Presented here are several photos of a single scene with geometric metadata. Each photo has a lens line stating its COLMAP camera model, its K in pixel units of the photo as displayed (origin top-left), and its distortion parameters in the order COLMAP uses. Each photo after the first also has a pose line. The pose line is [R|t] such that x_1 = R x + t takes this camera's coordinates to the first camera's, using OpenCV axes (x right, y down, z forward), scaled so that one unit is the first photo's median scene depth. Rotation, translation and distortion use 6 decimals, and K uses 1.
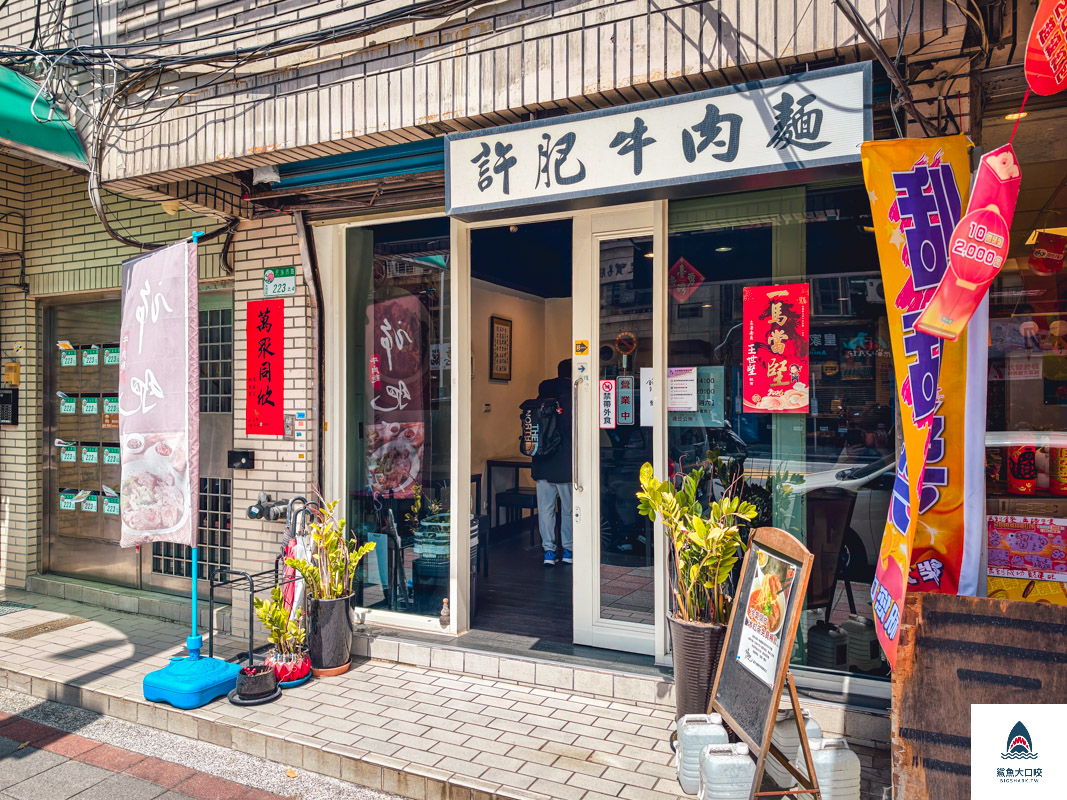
lens RADIAL K [[734.3, 0, 497.5], [0, 734.3, 399.0], [0, 0, 1]] dist [0.014843, -0.006250]
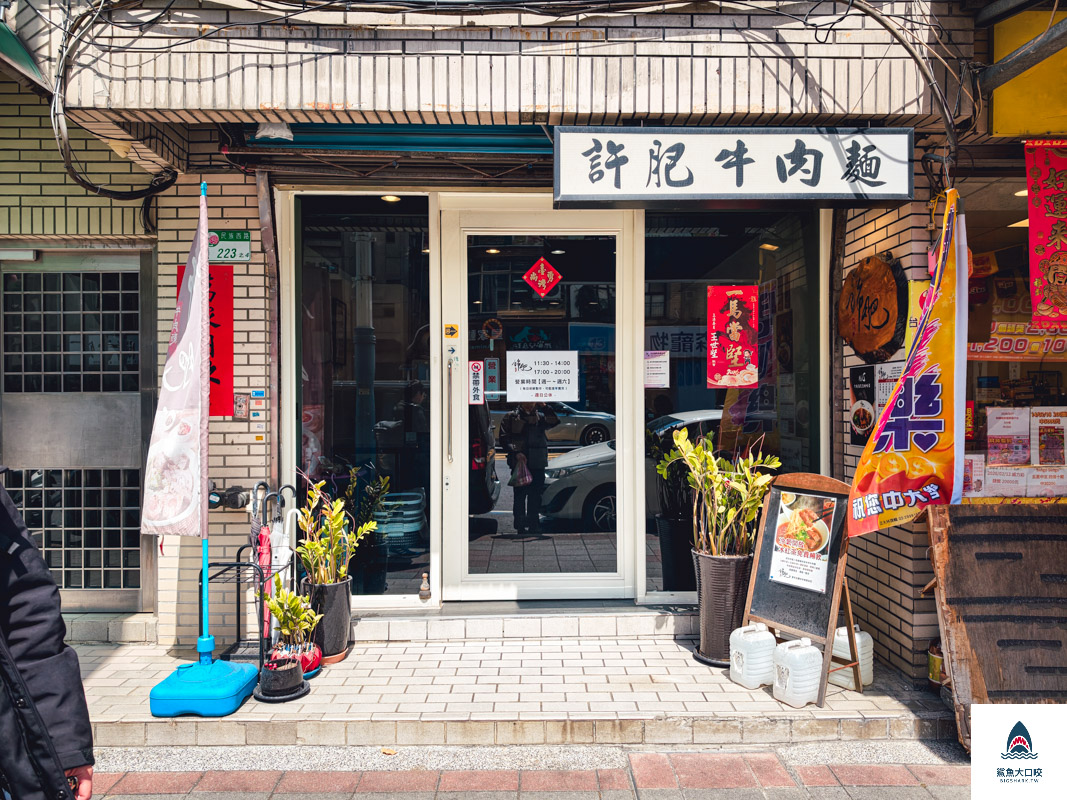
lens RADIAL K [[734.3, 0, 497.5], [0, 734.3, 399.0], [0, 0, 1]] dist [0.014843, -0.006250]
pose [[0.902102, -0.001123, 0.431521, -0.623897], [-0.001497, 0.999982, 0.005732, 0.036519], [-0.431520, -0.005816, 0.902085, 0.060553]]
